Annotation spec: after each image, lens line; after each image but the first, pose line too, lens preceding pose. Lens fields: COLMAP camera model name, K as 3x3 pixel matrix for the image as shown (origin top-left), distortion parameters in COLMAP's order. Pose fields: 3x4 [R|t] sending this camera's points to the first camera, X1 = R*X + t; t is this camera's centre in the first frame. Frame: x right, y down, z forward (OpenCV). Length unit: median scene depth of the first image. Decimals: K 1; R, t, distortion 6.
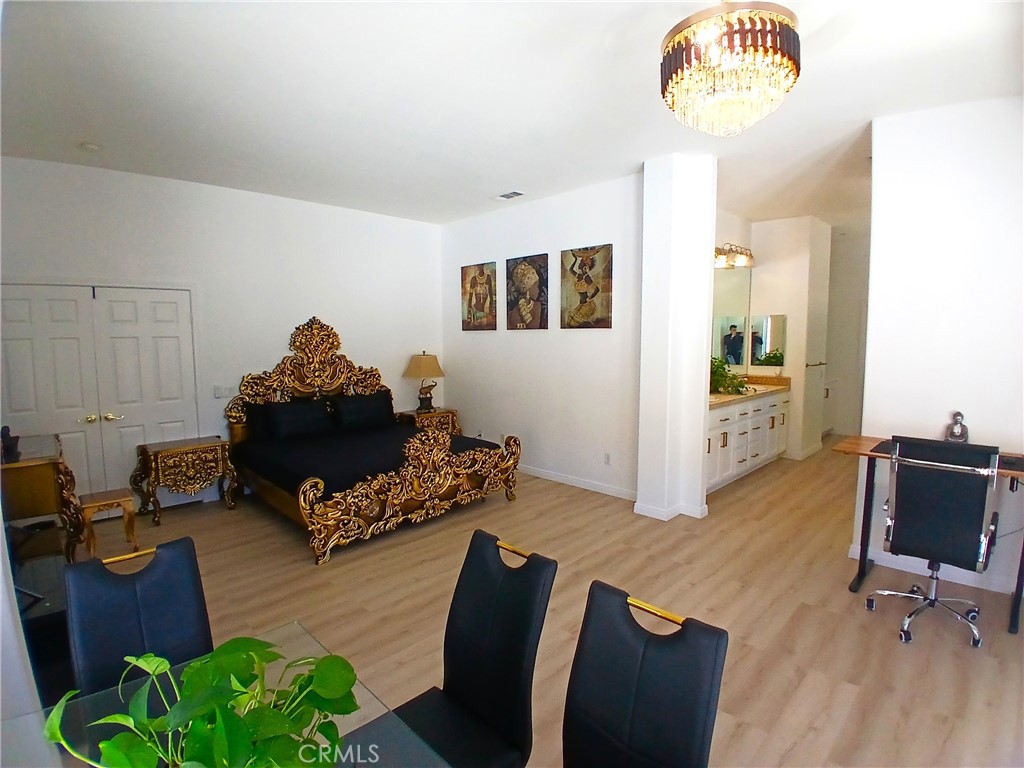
lens RADIAL K [[511.5, 0, 507.6], [0, 511.5, 385.8], [0, 0, 1]] dist [0.029596, -0.065002]
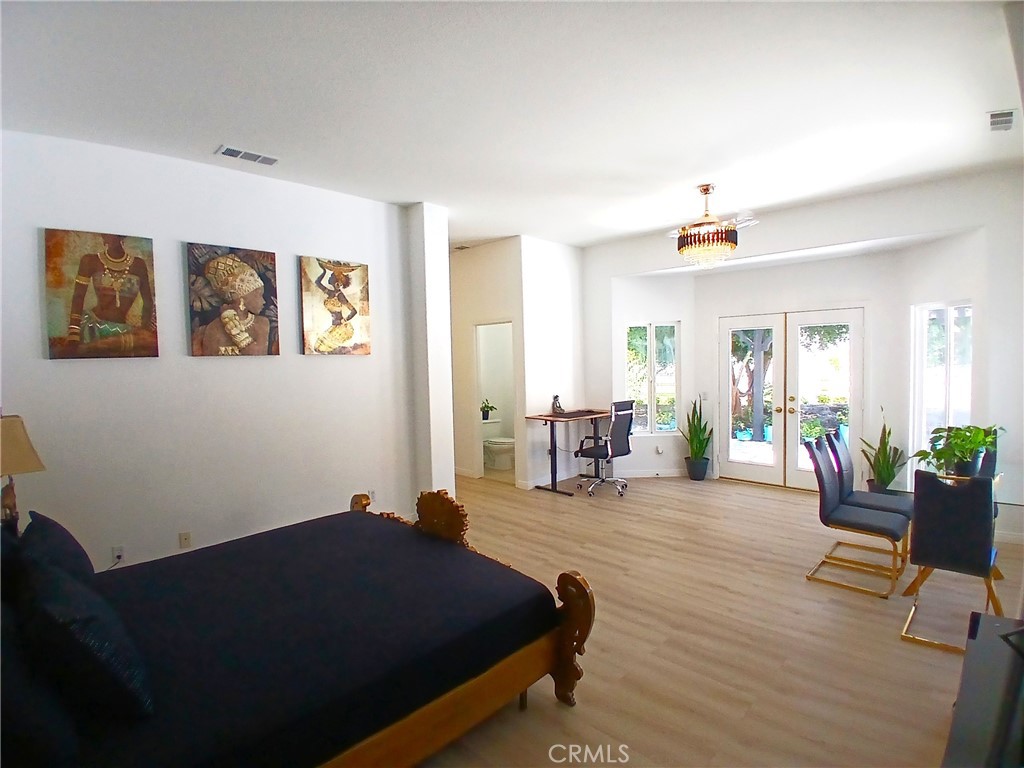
lens RADIAL K [[511.5, 0, 507.6], [0, 511.5, 385.8], [0, 0, 1]] dist [0.029596, -0.065002]
pose [[-0.011270, -0.047581, 0.998804, -0.721121], [0.122808, 0.991239, 0.048607, -0.068503], [-0.992366, 0.123209, -0.005328, 0.745715]]
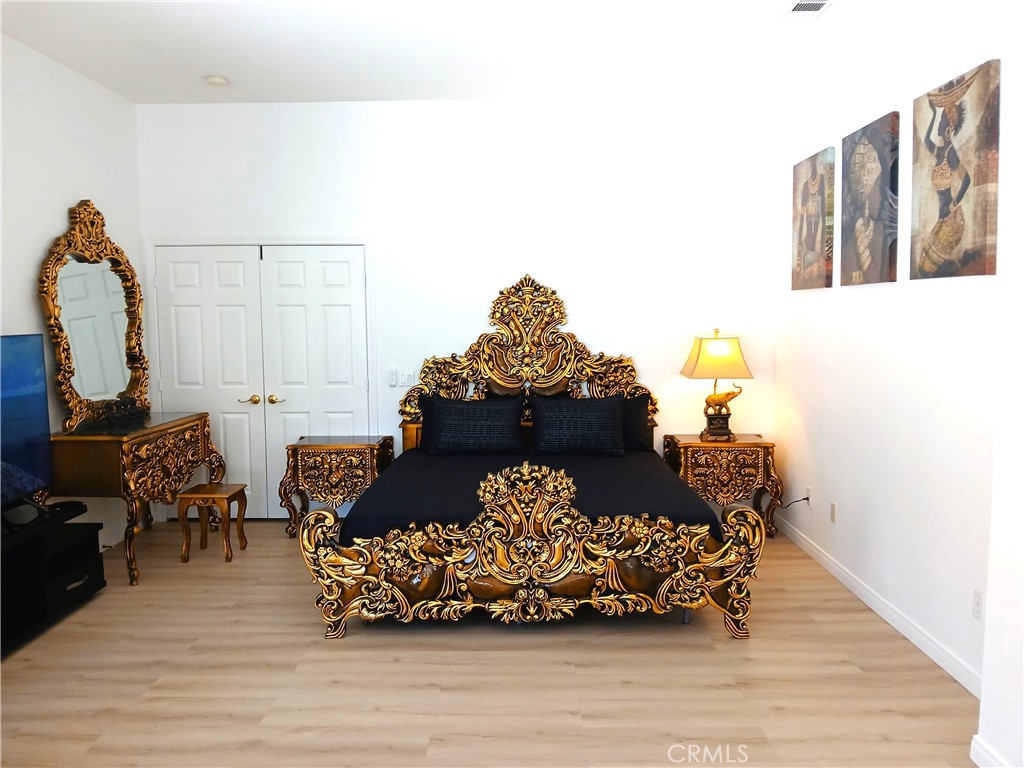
lens RADIAL K [[797.3, 0, 498.9], [0, 797.3, 375.9], [0, 0, 1]] dist [0.081877, -0.141730]
pose [[0.688526, 0.056272, -0.723025, 0.383062], [-0.066206, 0.997699, 0.014602, -0.018774], [0.722183, 0.037814, 0.690668, 0.300107]]
